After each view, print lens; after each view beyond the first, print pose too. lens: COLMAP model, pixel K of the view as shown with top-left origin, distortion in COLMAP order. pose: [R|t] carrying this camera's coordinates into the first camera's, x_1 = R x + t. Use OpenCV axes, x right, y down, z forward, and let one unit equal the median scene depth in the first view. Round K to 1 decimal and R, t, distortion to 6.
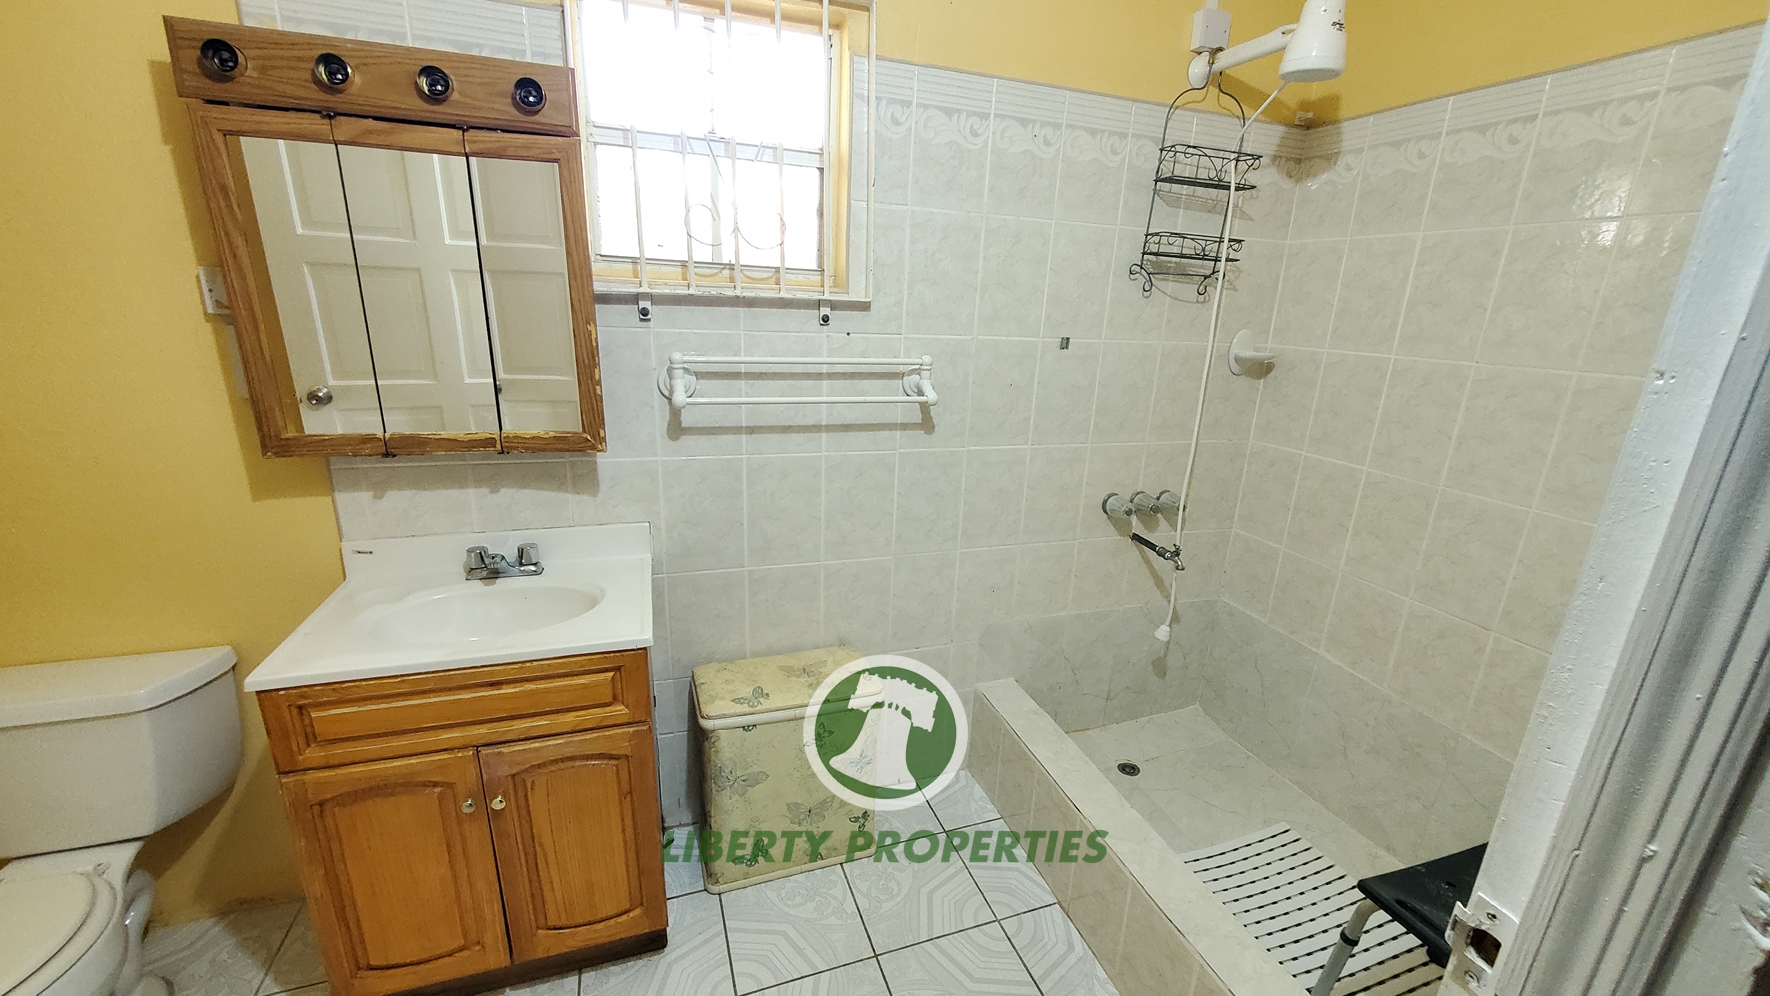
lens RADIAL K [[694.7, 0, 887.0], [0, 694.7, 503.0], [0, 0, 1]] dist [-0.006021, 0.000406]
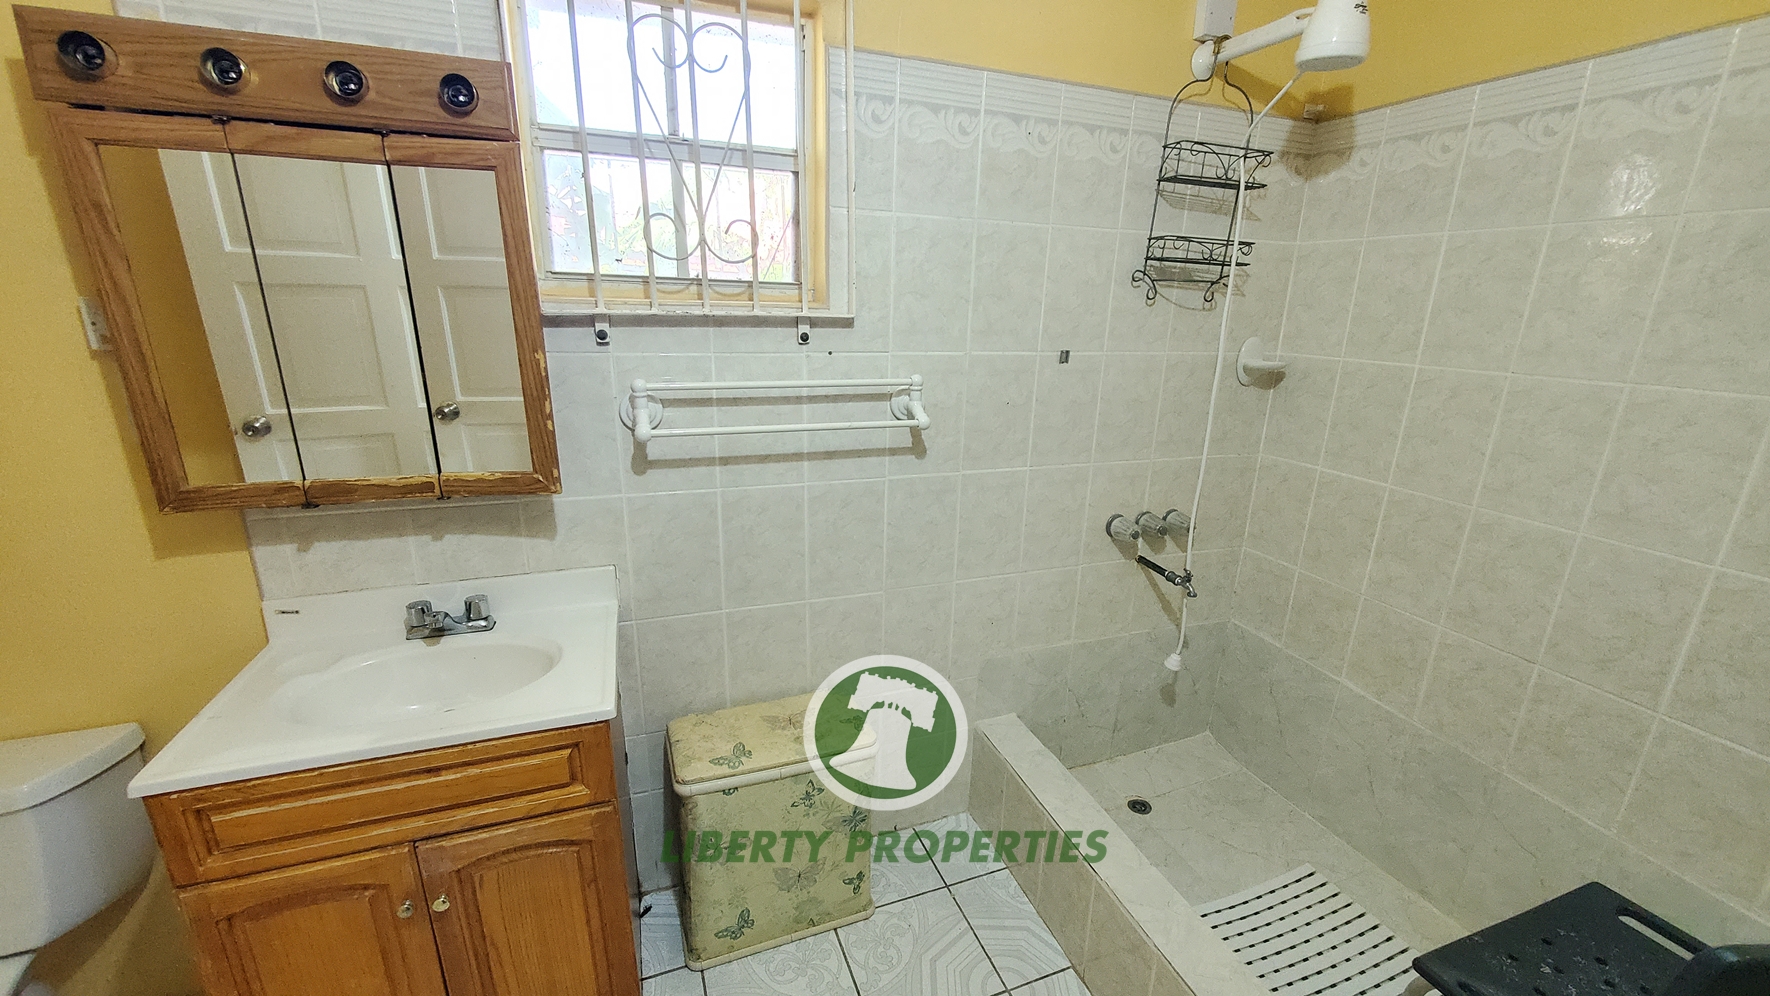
lens RADIAL K [[694.7, 0, 886.0], [0, 694.7, 502.3], [0, 0, 1]] dist [-0.006021, 0.000406]
pose [[0.999595, -0.022169, 0.017834, -0.002888], [0.022198, 0.999753, -0.001410, -0.047152], [-0.017798, 0.001806, 0.999840, 0.091869]]
